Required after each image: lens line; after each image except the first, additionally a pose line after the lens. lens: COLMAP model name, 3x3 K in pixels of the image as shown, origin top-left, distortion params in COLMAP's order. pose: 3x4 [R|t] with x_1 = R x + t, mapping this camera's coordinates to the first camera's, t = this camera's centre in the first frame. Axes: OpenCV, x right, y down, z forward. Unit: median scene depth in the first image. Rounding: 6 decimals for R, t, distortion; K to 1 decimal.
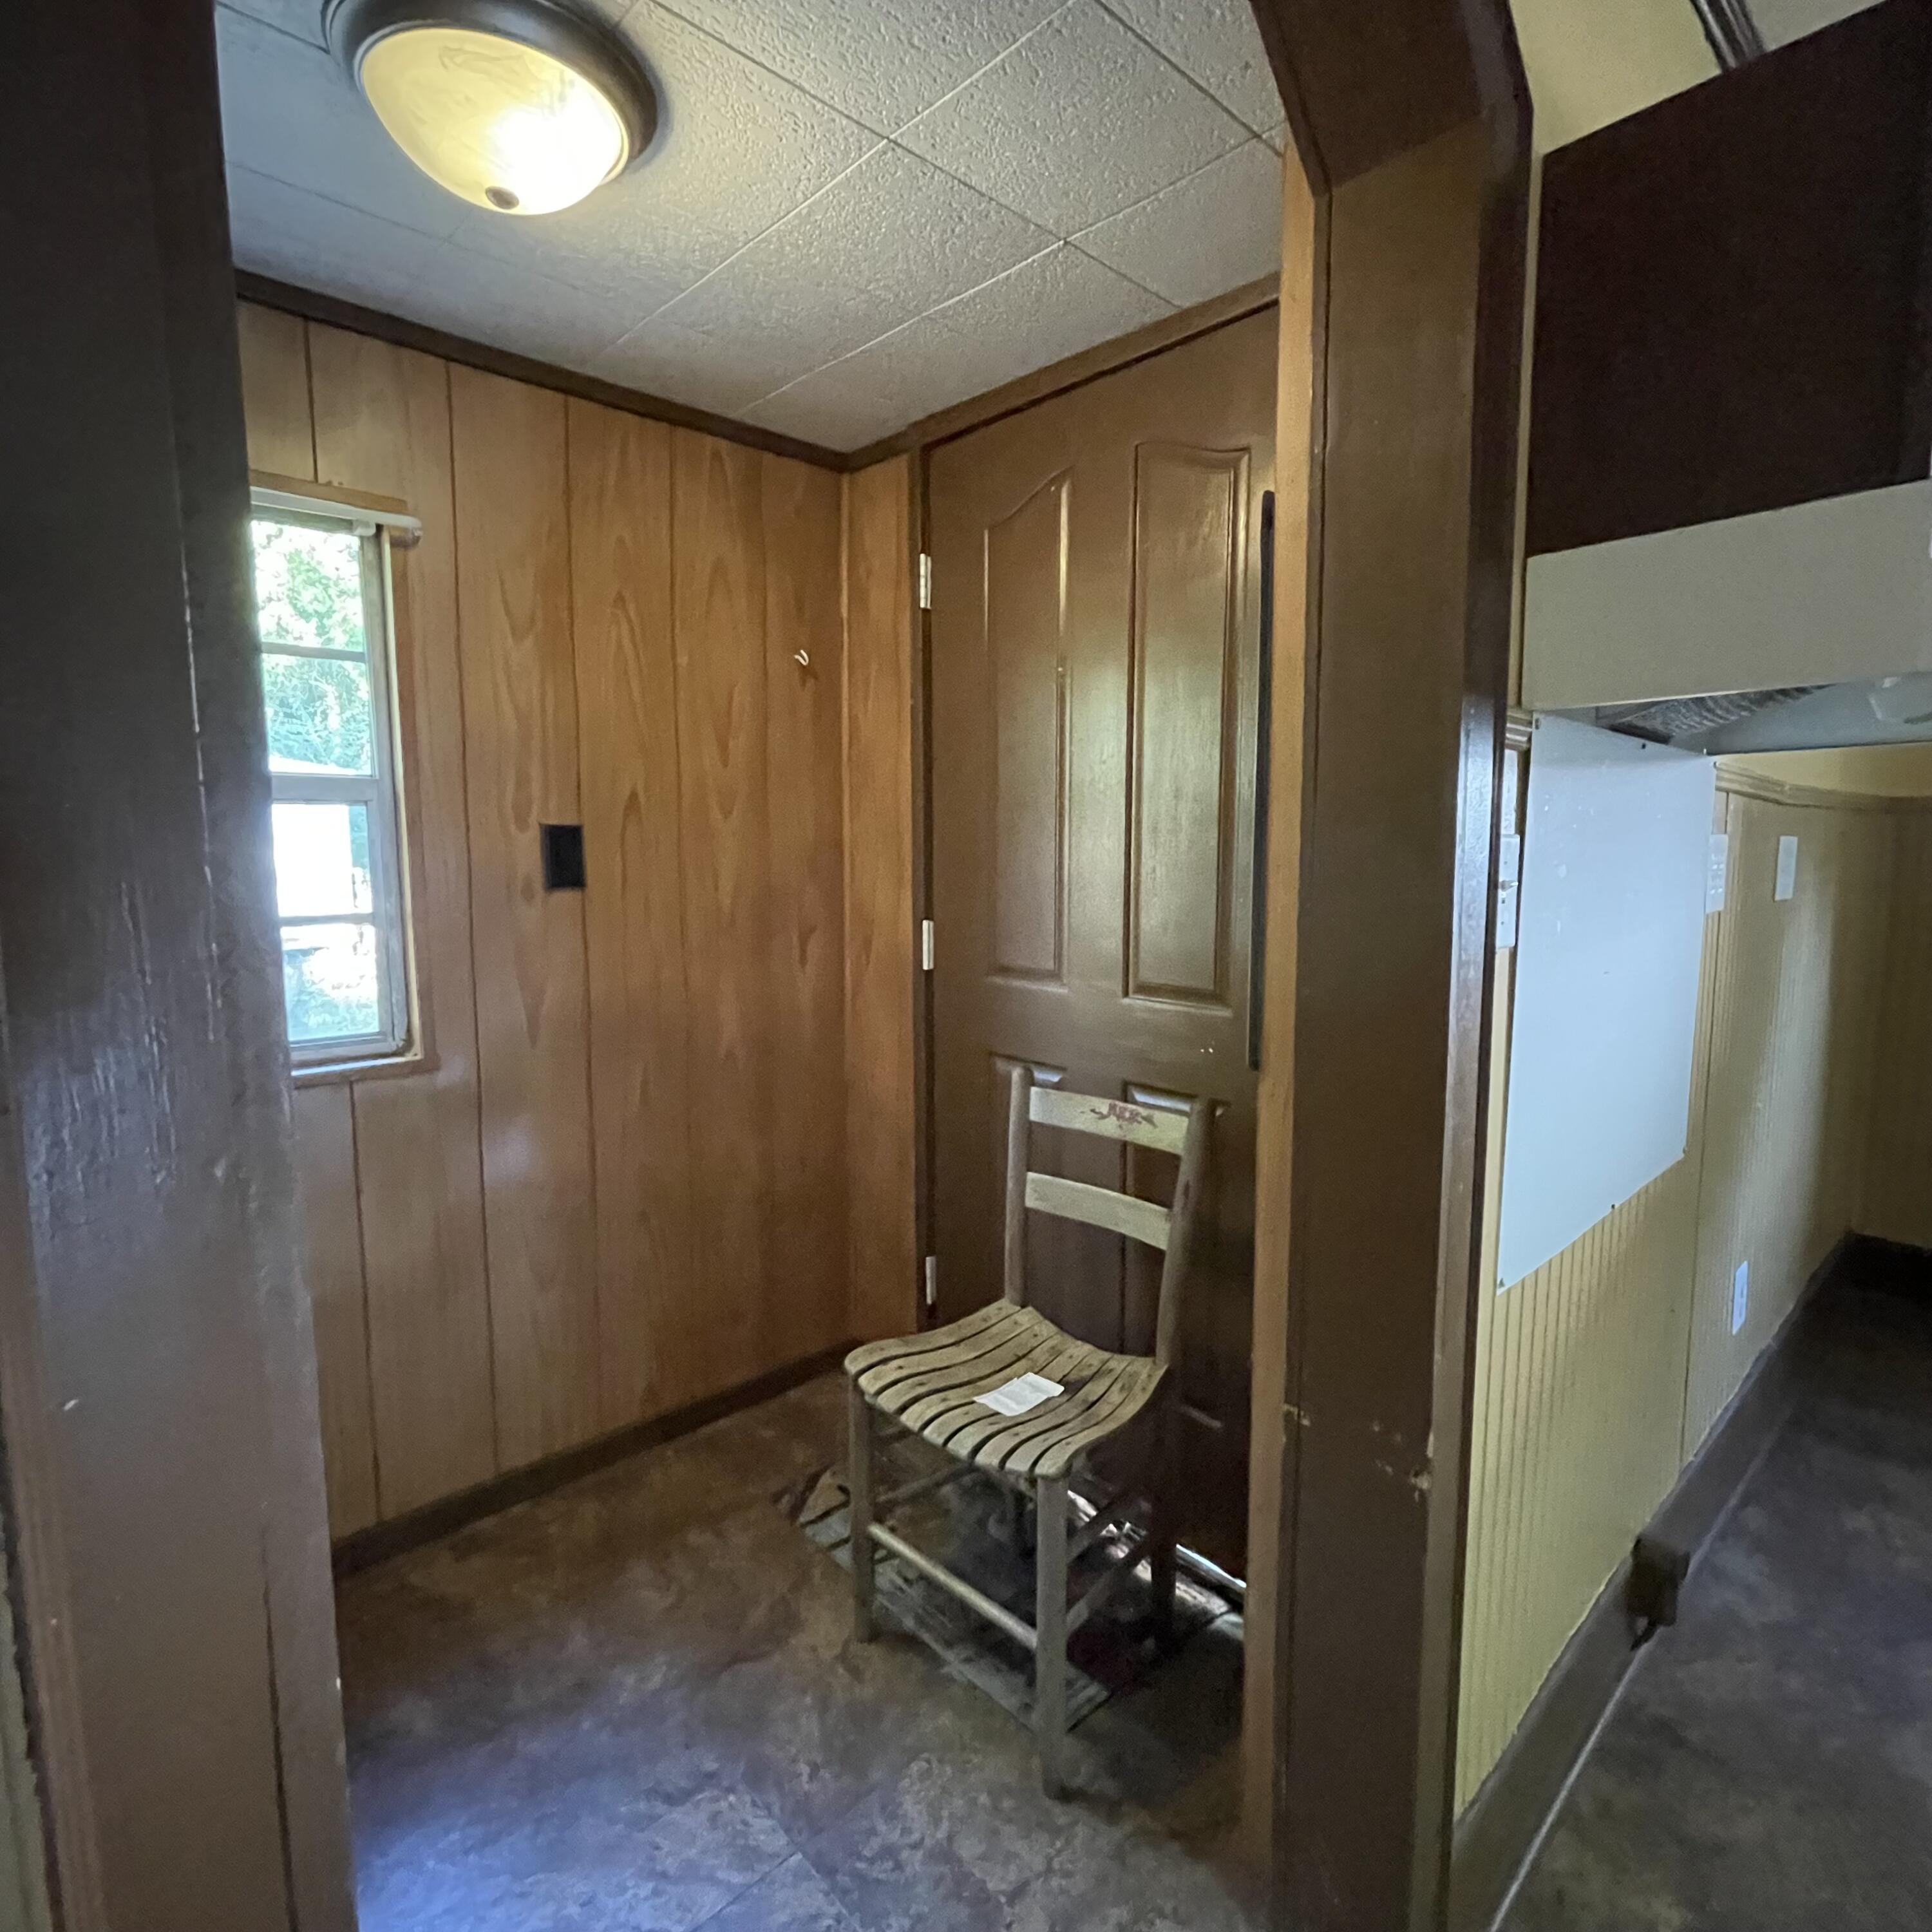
lens RADIAL K [[1043.3, 0, 966.7], [0, 1043.3, 971.4], [0, 0, 1]] dist [-0.004407, 0.003474]
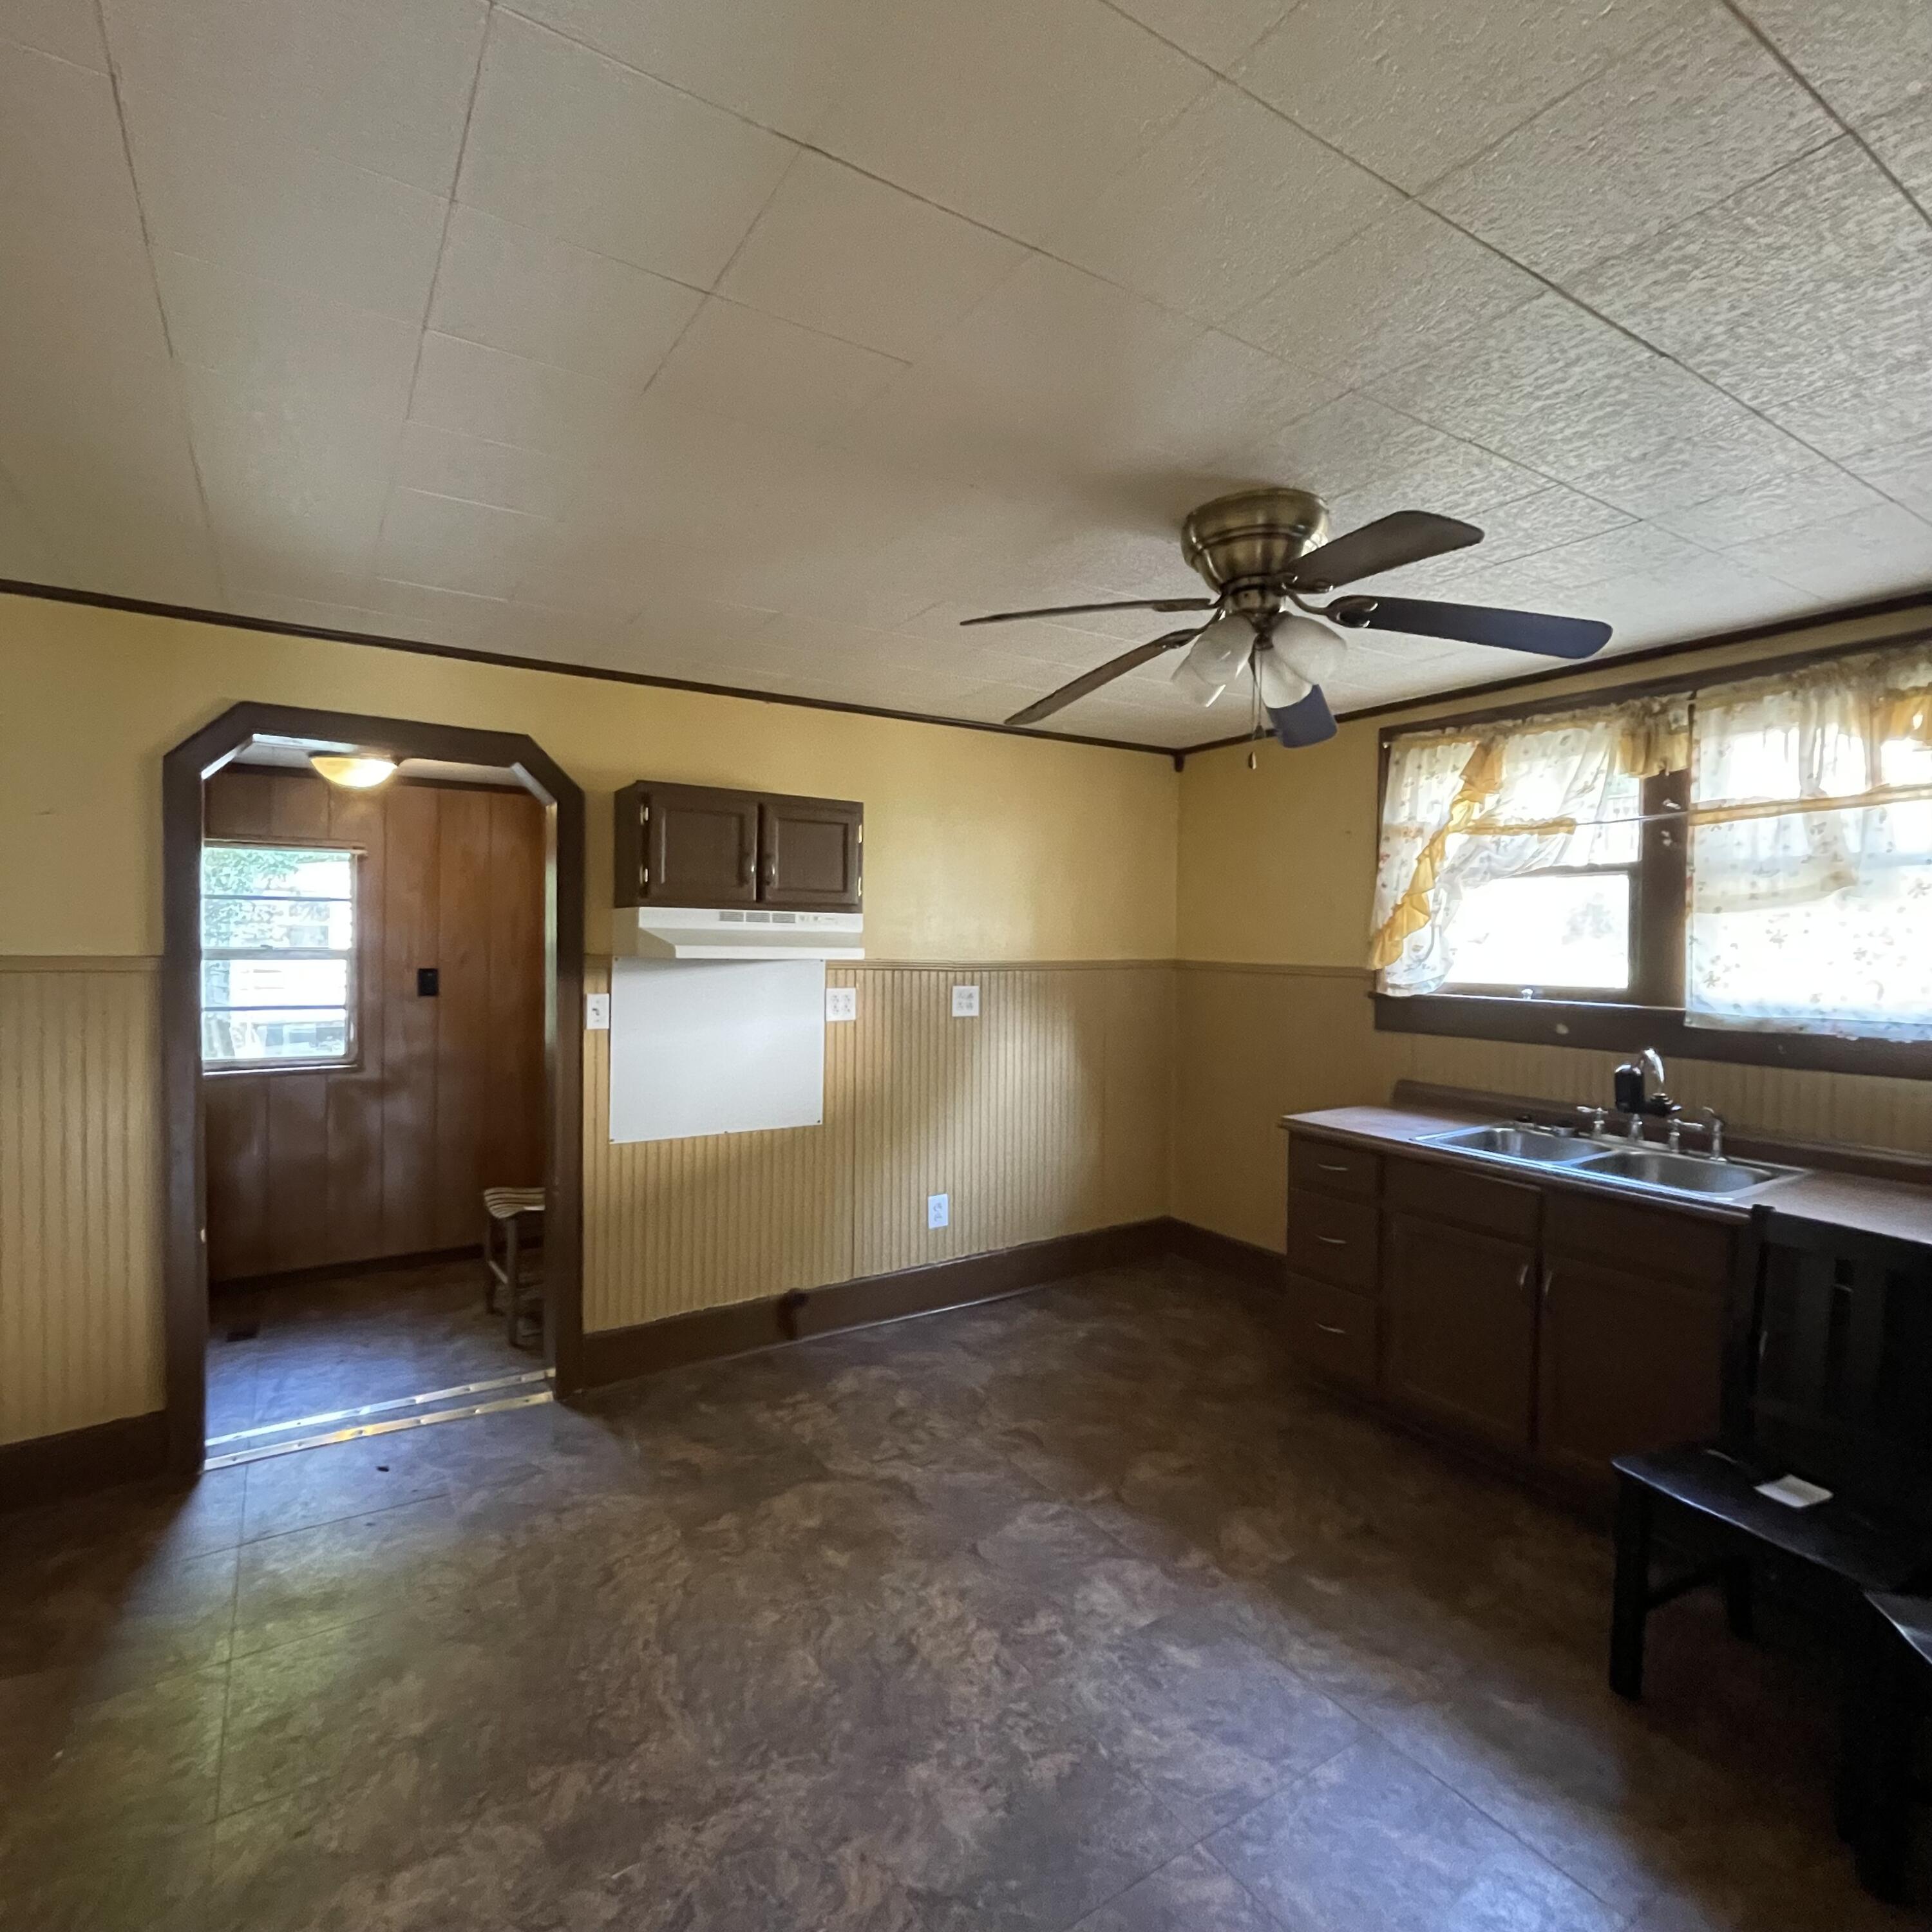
lens RADIAL K [[1043.3, 0, 970.6], [0, 1043.3, 965.9], [0, 0, 1]] dist [-0.004407, 0.003474]
pose [[0.985713, 0.020875, -0.167136, 1.255253], [-0.034107, 0.996471, -0.076699, -0.011964], [0.164945, 0.081303, 0.982946, -1.134980]]
